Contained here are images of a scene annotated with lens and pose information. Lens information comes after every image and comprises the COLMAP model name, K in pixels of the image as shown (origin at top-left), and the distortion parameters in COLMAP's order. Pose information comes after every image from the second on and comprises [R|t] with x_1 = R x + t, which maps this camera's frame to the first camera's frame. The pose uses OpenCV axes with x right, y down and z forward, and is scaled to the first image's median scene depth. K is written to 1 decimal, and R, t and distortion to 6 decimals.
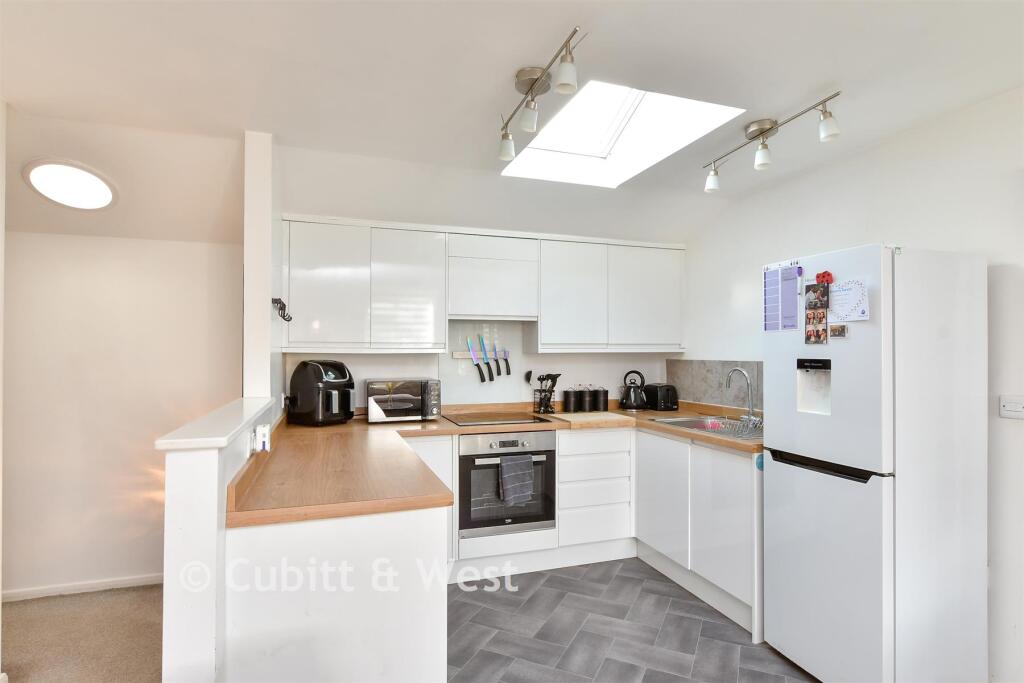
lens RADIAL K [[545.8, 0, 514.4], [0, 545.8, 328.9], [0, 0, 1]] dist [-0.013415, -0.000178]
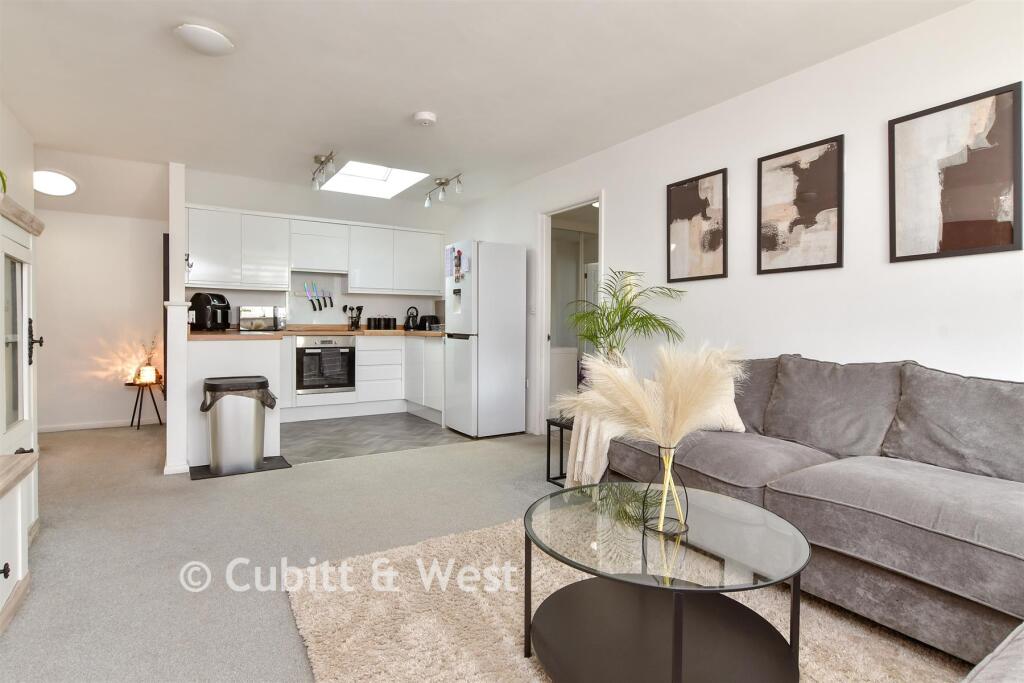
lens RADIAL K [[545.8, 0, 514.4], [0, 545.8, 328.9], [0, 0, 1]] dist [-0.013415, -0.000178]
pose [[0.973977, 0.007682, 0.226515, 0.179350], [-0.019725, 0.998506, 0.050950, 0.065762], [-0.225785, -0.054092, 0.972674, -0.834651]]
